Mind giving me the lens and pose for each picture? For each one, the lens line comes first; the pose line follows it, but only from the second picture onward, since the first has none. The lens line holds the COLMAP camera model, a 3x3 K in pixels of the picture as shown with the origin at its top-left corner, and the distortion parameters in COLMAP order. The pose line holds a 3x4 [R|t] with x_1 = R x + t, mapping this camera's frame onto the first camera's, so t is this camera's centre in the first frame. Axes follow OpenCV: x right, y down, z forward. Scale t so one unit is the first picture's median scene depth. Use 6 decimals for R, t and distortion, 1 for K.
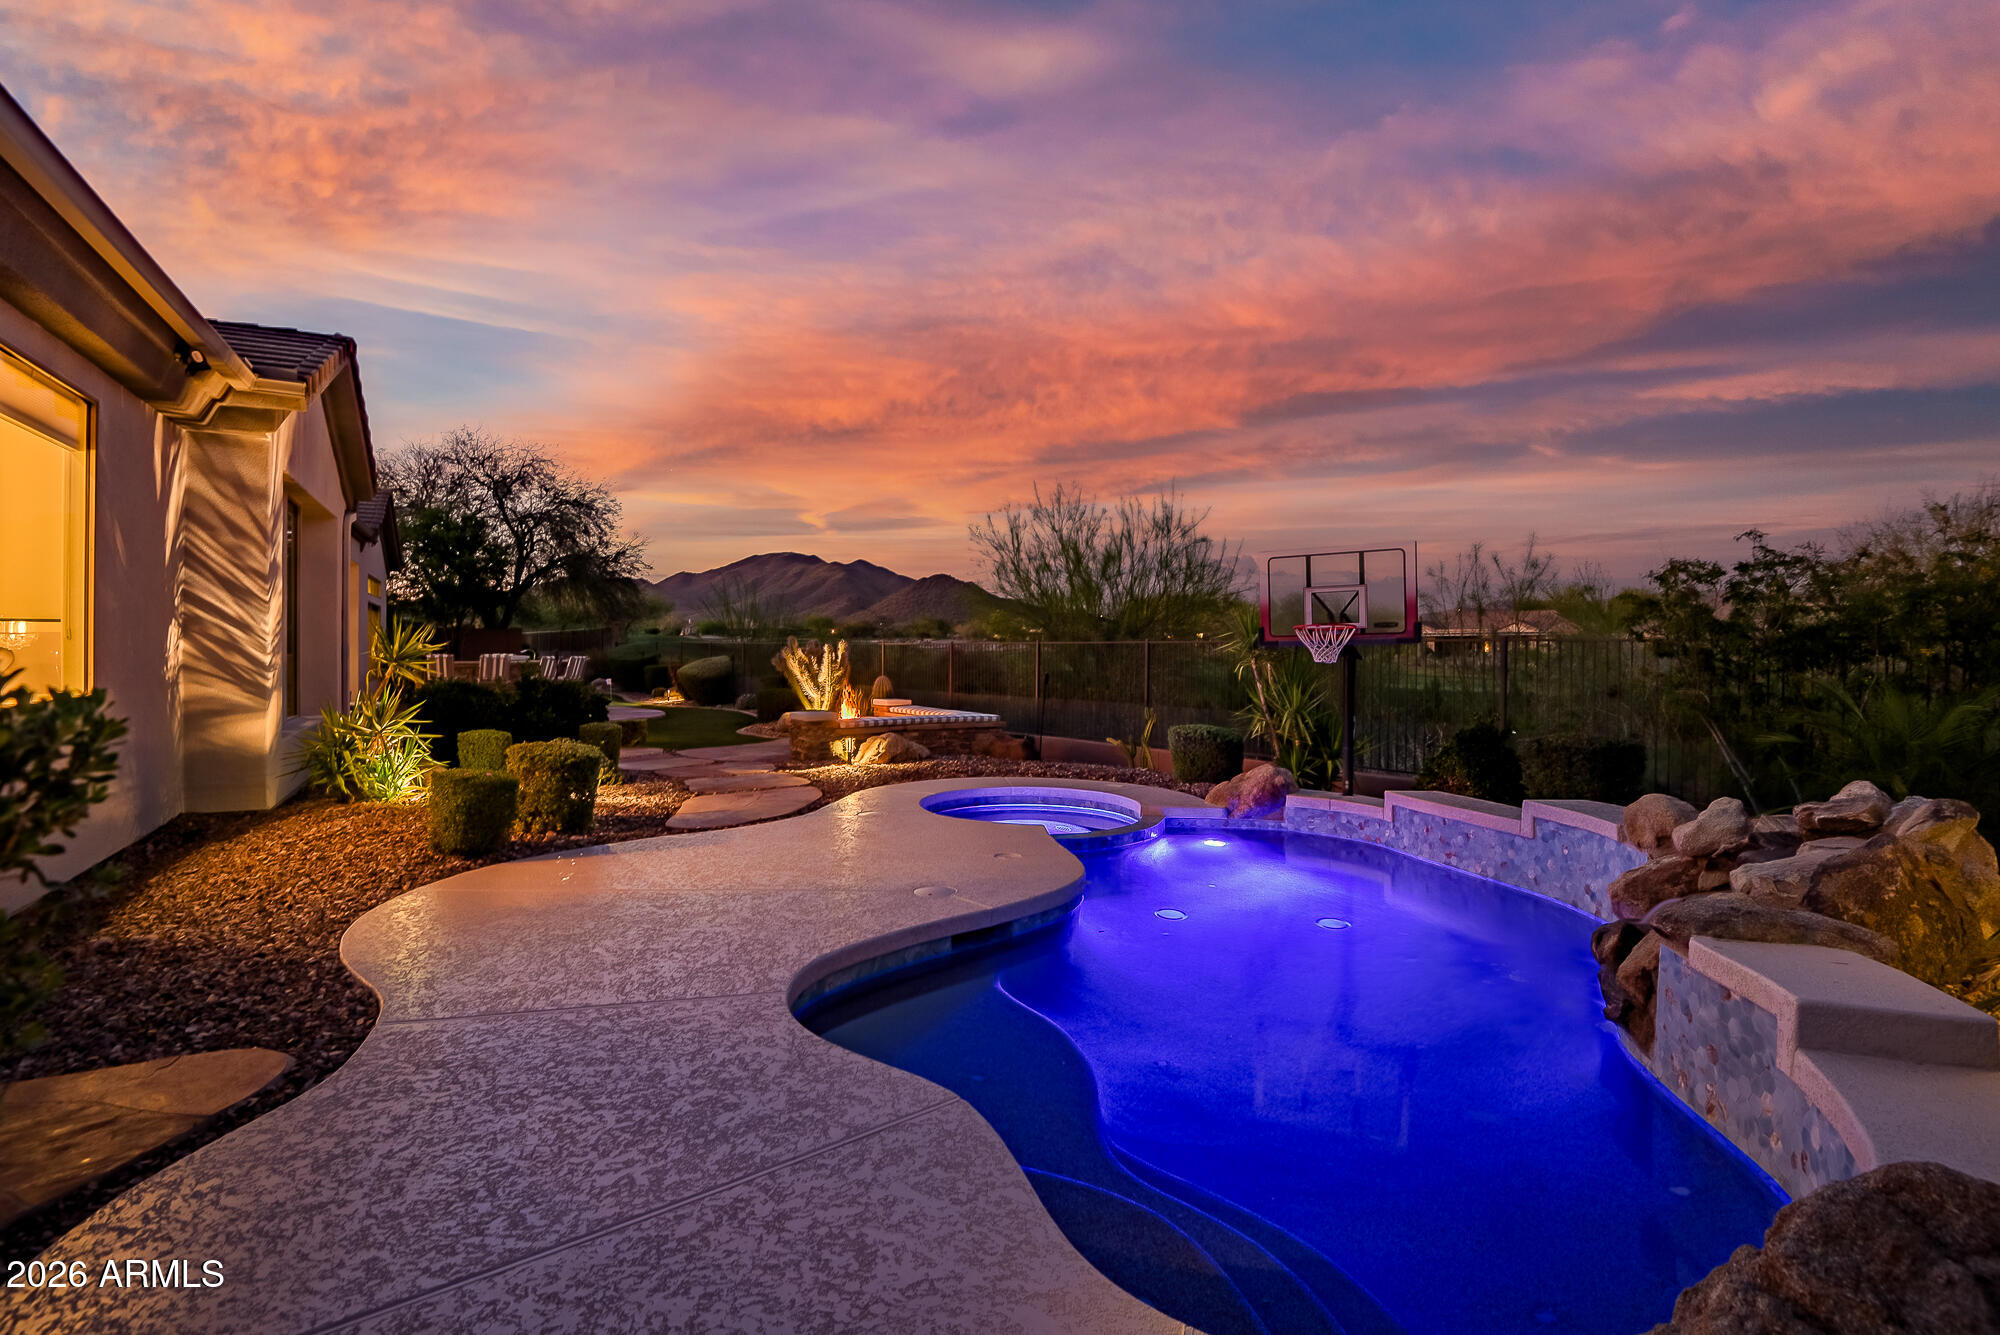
lens RADIAL K [[929.1, 0, 1002.8], [0, 929.1, 617.0], [0, 0, 1]] dist [-0.019750, 0.001538]
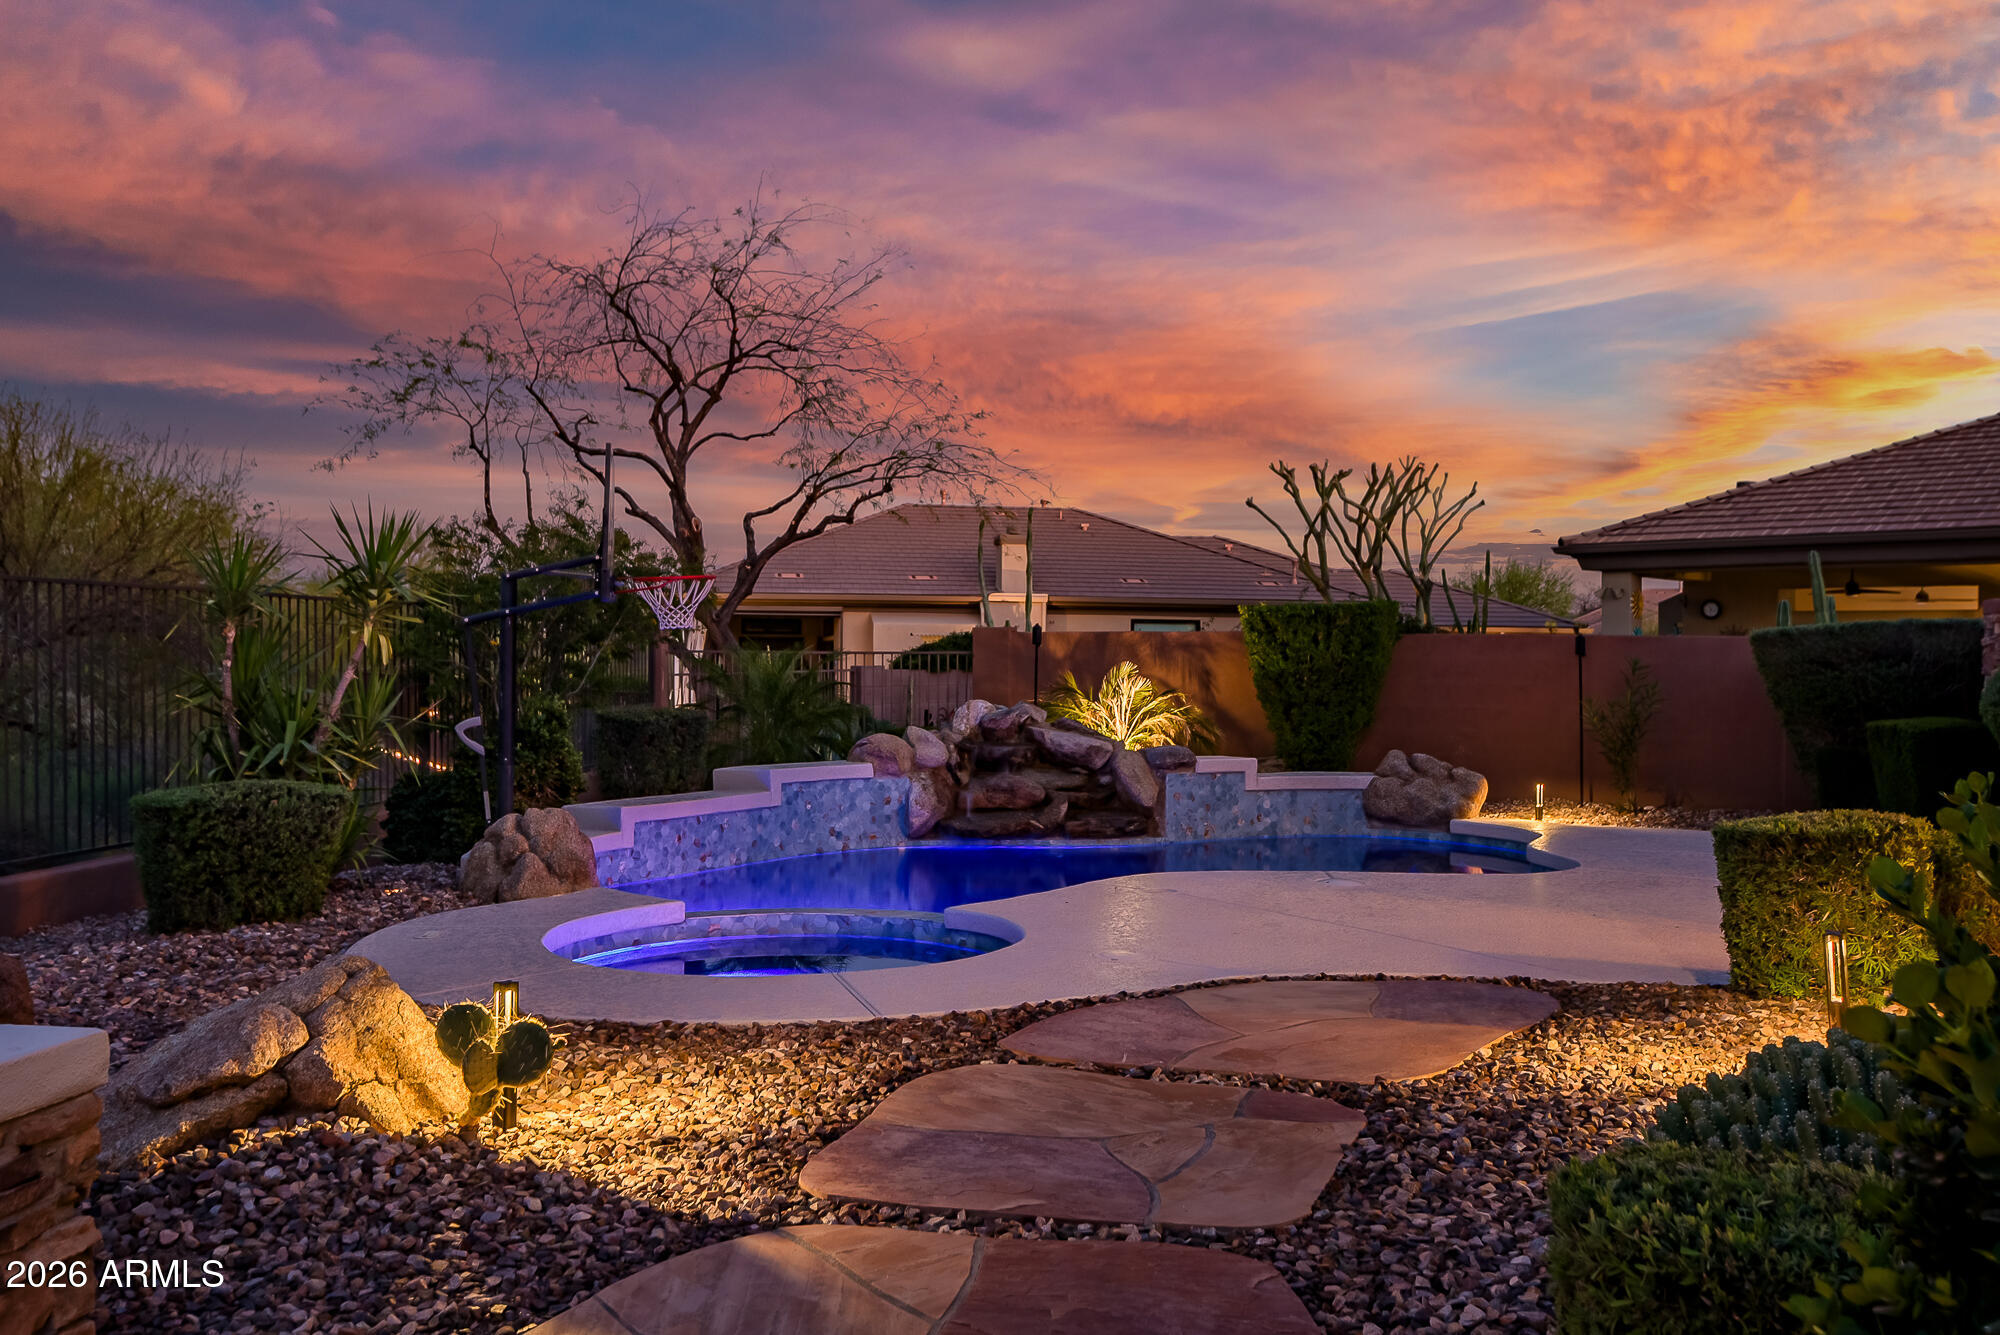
lens RADIAL K [[1660.8, 0, 997.6], [0, 1660.8, 662.7], [0, 0, 1]] dist [0.023289, 0.002734]
pose [[-0.678690, -0.017816, 0.734208, -0.689581], [-0.036972, 0.999267, -0.009929, 0.071001], [-0.733493, -0.033884, -0.678852, 1.556927]]
